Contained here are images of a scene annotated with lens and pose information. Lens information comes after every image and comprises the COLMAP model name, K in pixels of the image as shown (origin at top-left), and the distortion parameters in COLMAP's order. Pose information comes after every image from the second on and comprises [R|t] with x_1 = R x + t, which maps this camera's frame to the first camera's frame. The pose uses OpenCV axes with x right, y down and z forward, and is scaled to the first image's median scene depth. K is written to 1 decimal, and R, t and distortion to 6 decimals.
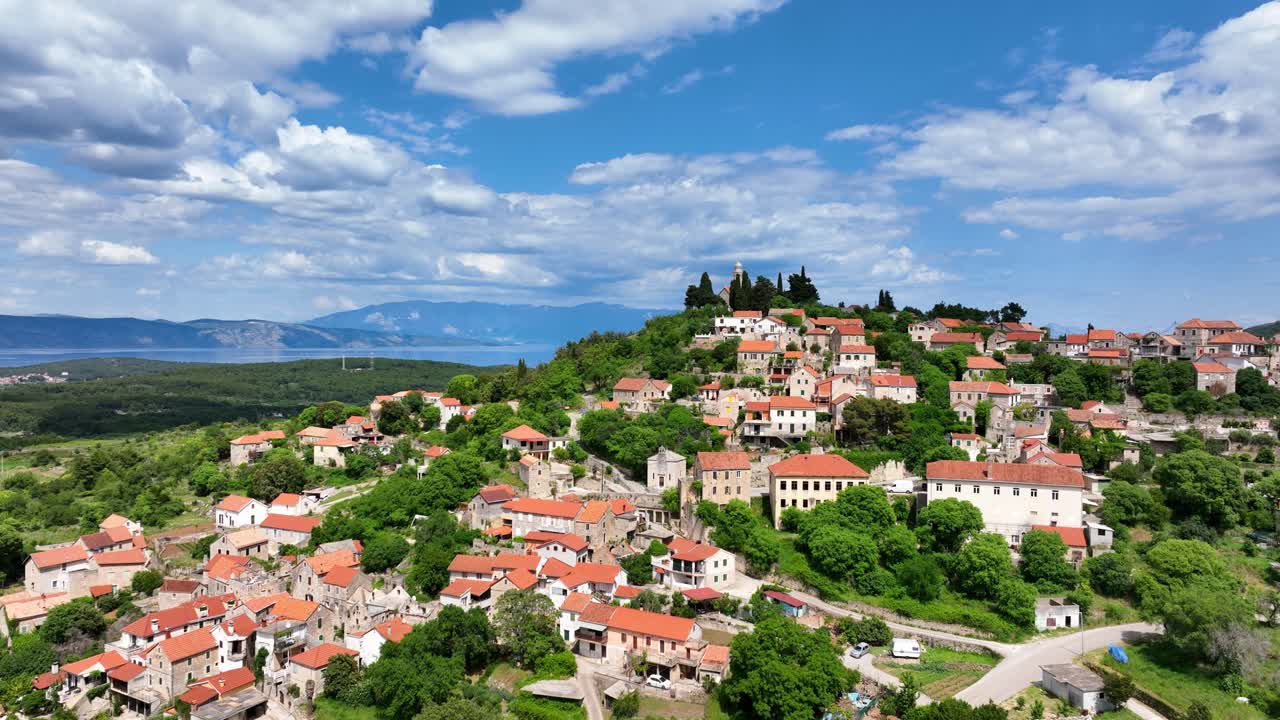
lens RADIAL K [[896.2, 0, 638.6], [0, 896.2, 359.9], [0, 0, 1]] dist [0.006659, 0.008293]
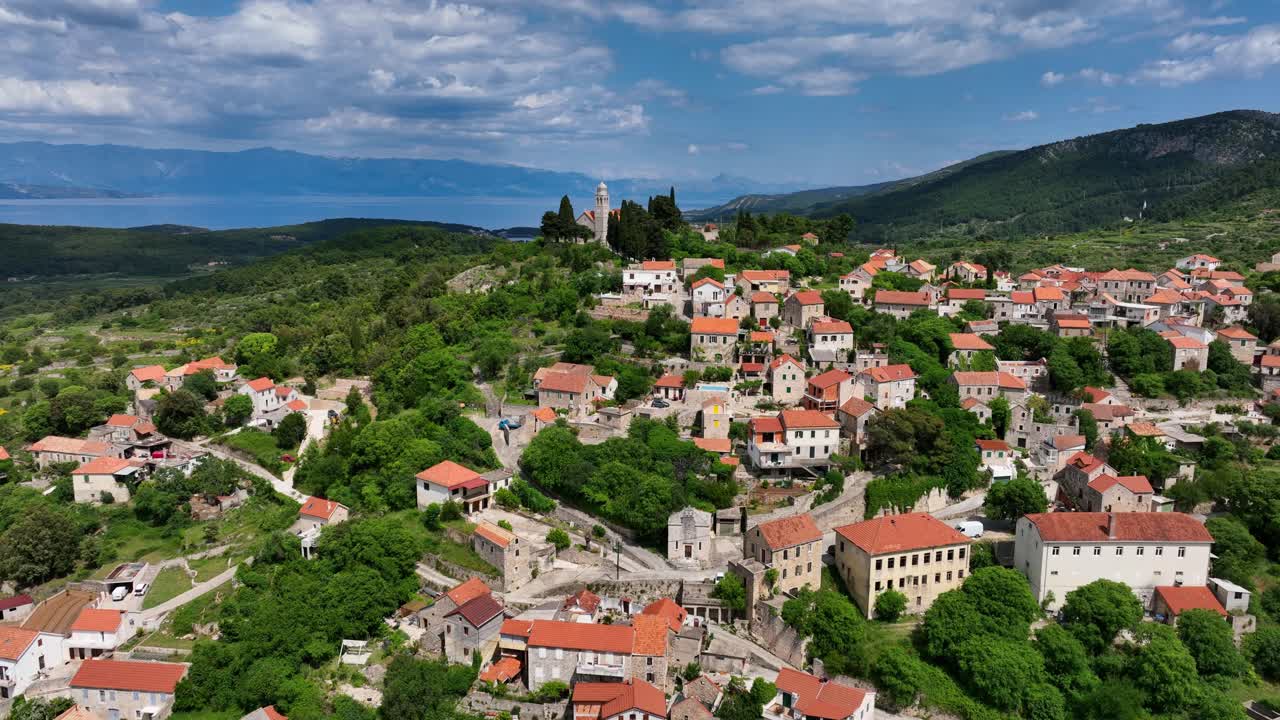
lens RADIAL K [[896.2, 0, 642.1], [0, 896.2, 357.7], [0, 0, 1]] dist [0.006659, 0.008293]
pose [[0.942613, -0.062472, 0.327991, -0.232757], [0.008894, 0.986689, 0.162375, -0.139830], [-0.333769, -0.150140, 0.930622, 0.305627]]
